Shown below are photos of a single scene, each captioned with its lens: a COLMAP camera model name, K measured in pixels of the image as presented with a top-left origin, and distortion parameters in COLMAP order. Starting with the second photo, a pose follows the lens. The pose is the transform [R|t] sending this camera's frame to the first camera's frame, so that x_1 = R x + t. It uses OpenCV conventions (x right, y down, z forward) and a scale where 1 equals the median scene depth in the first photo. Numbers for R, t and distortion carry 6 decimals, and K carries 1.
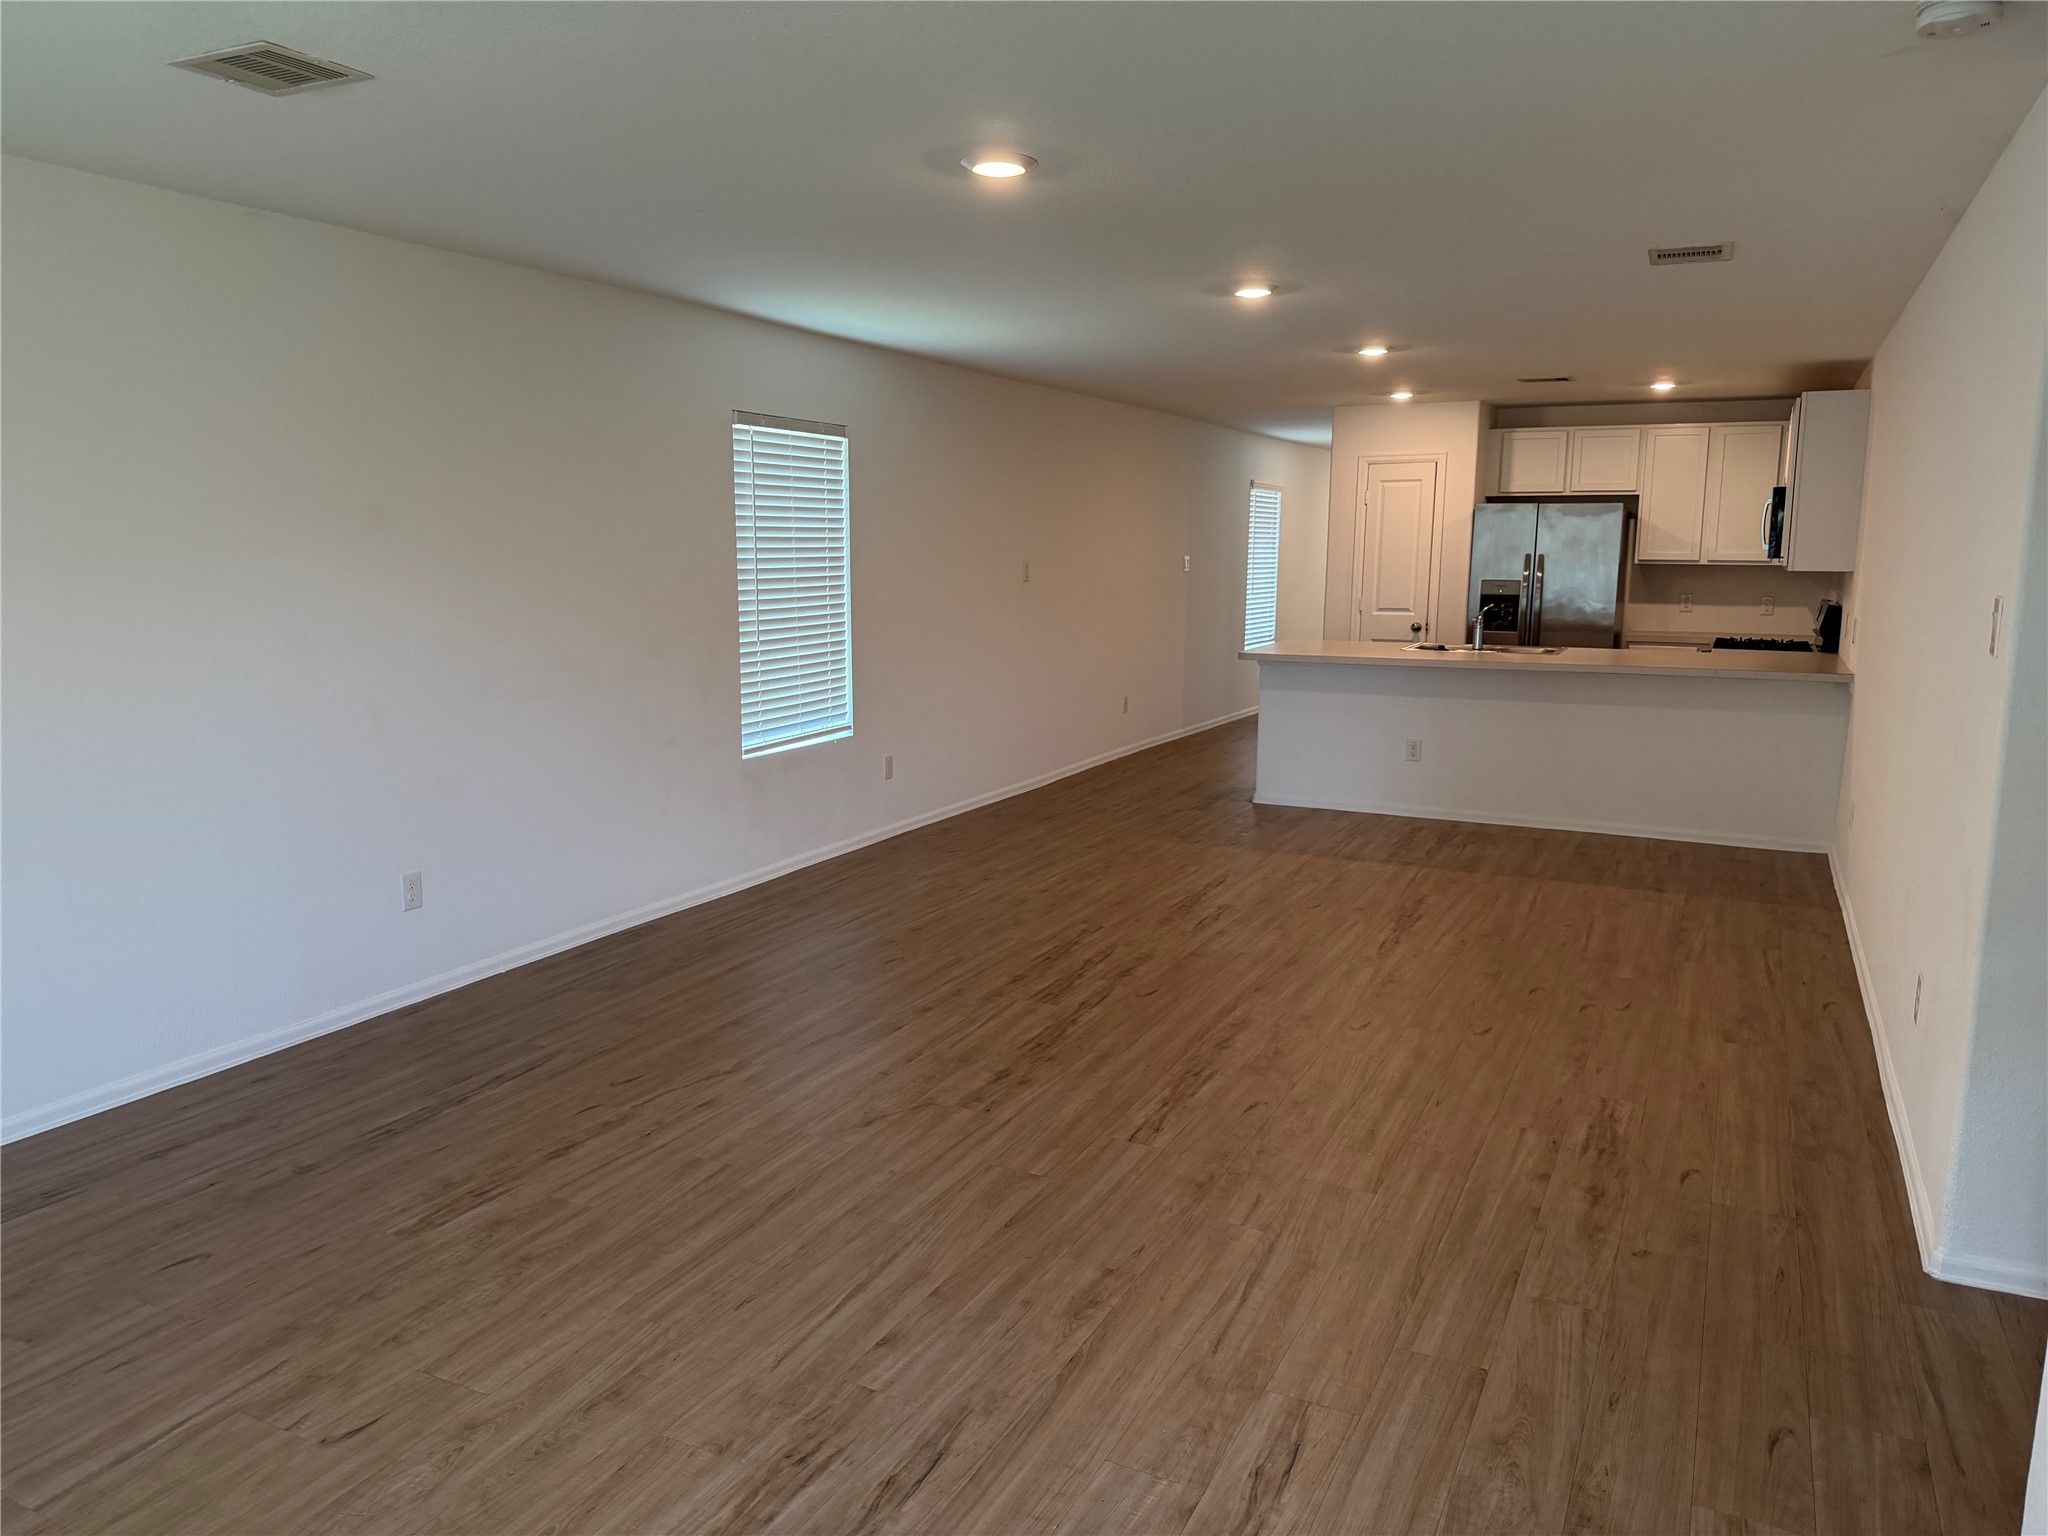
lens RADIAL K [[1447.1, 0, 1015.4], [0, 1447.1, 759.7], [0, 0, 1]] dist [0.030716, -0.038202]
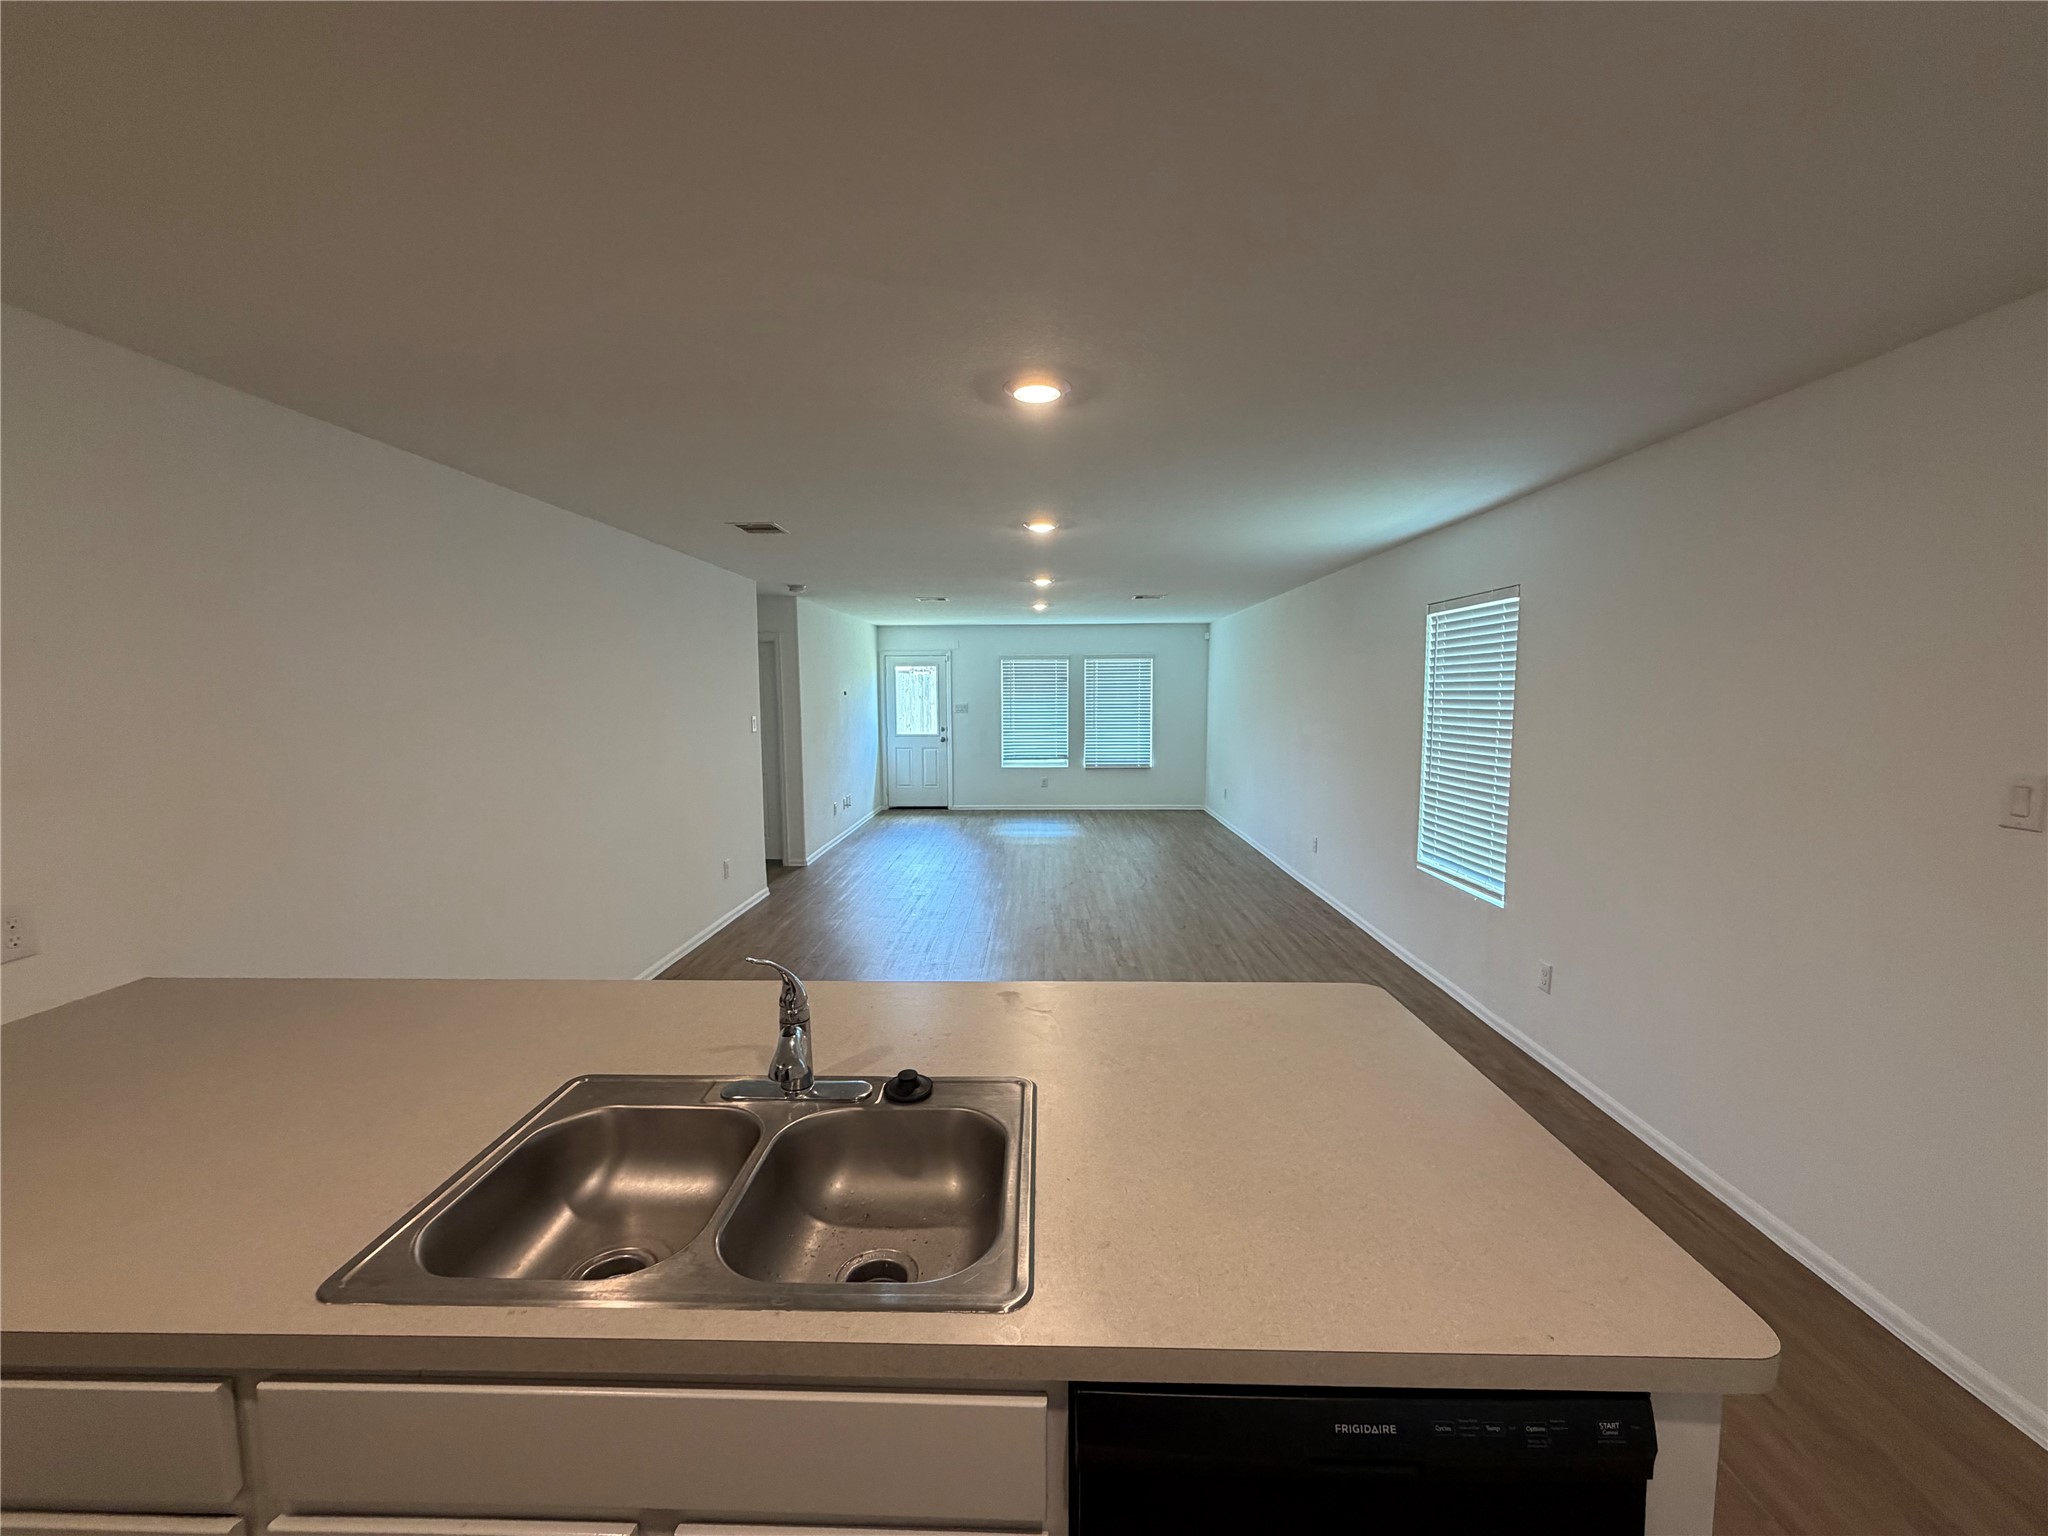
lens RADIAL K [[827.0, 0, 1014.4], [0, 827.0, 767.1], [0, 0, 1]] dist [0.005388, -0.000527]
pose [[-0.907505, 0.045947, -0.417521, 0.542078], [-0.057013, 0.971326, 0.230813, -0.289910], [0.416155, 0.233268, -0.878864, 1.796265]]
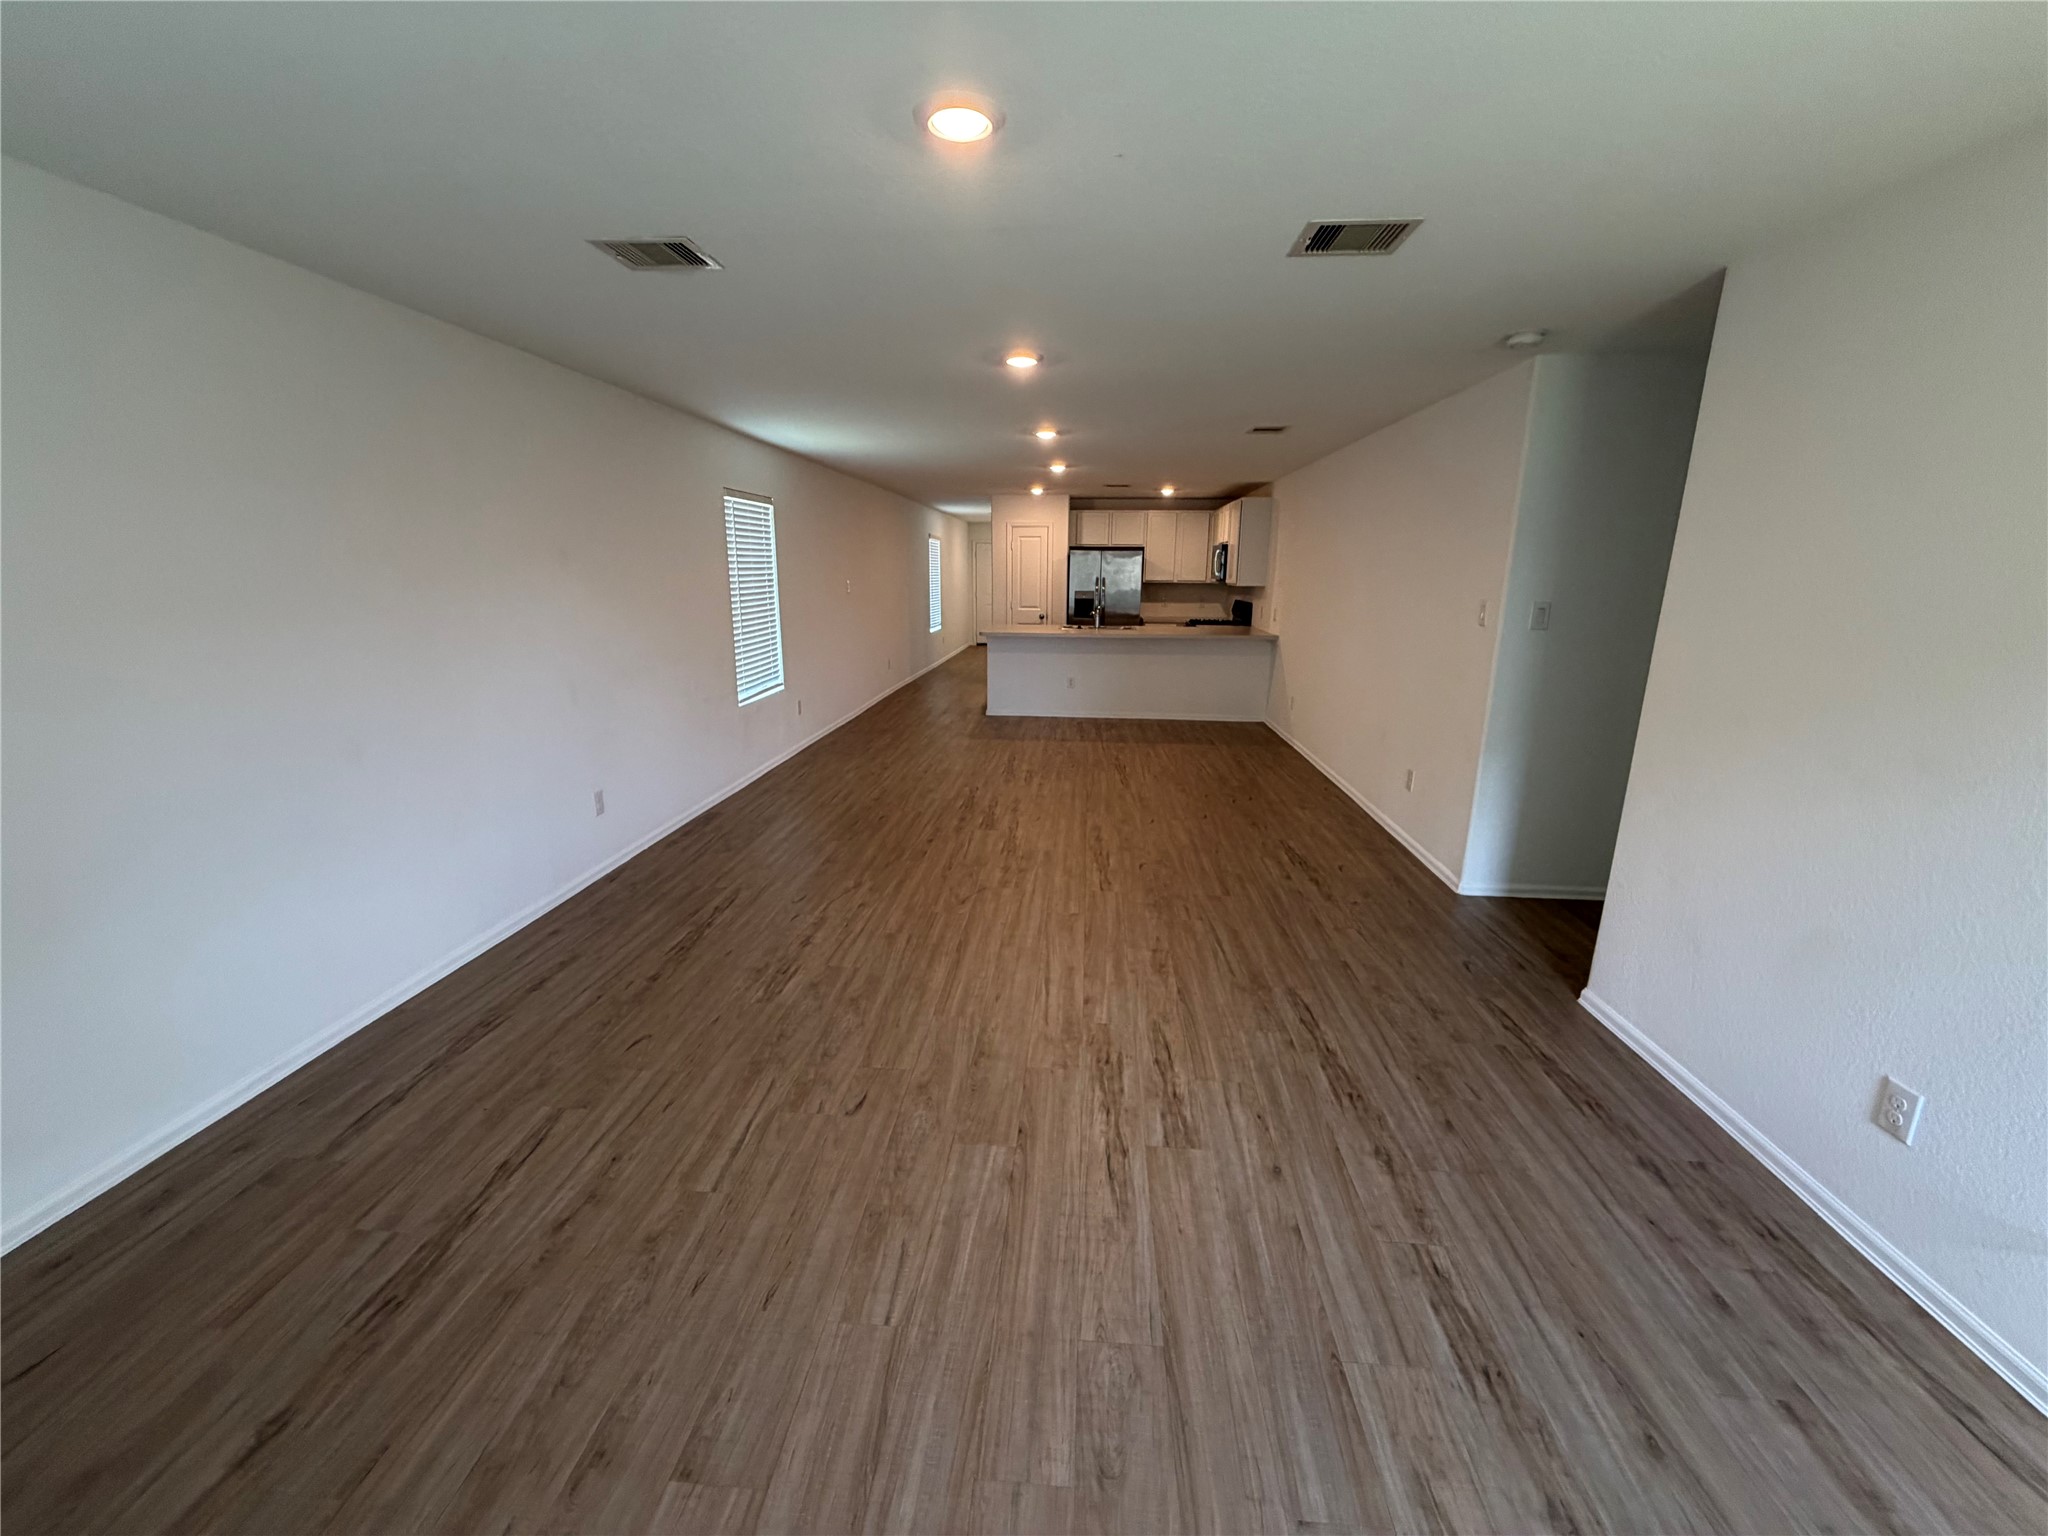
lens RADIAL K [[827.0, 0, 1009.9], [0, 827.0, 758.9], [0, 0, 1]] dist [0.005388, -0.000527]
pose [[0.926686, -0.080449, 0.367125, -0.304503], [0.051507, 0.994790, 0.087976, -0.009272], [-0.372290, -0.062616, 0.926002, 0.029252]]
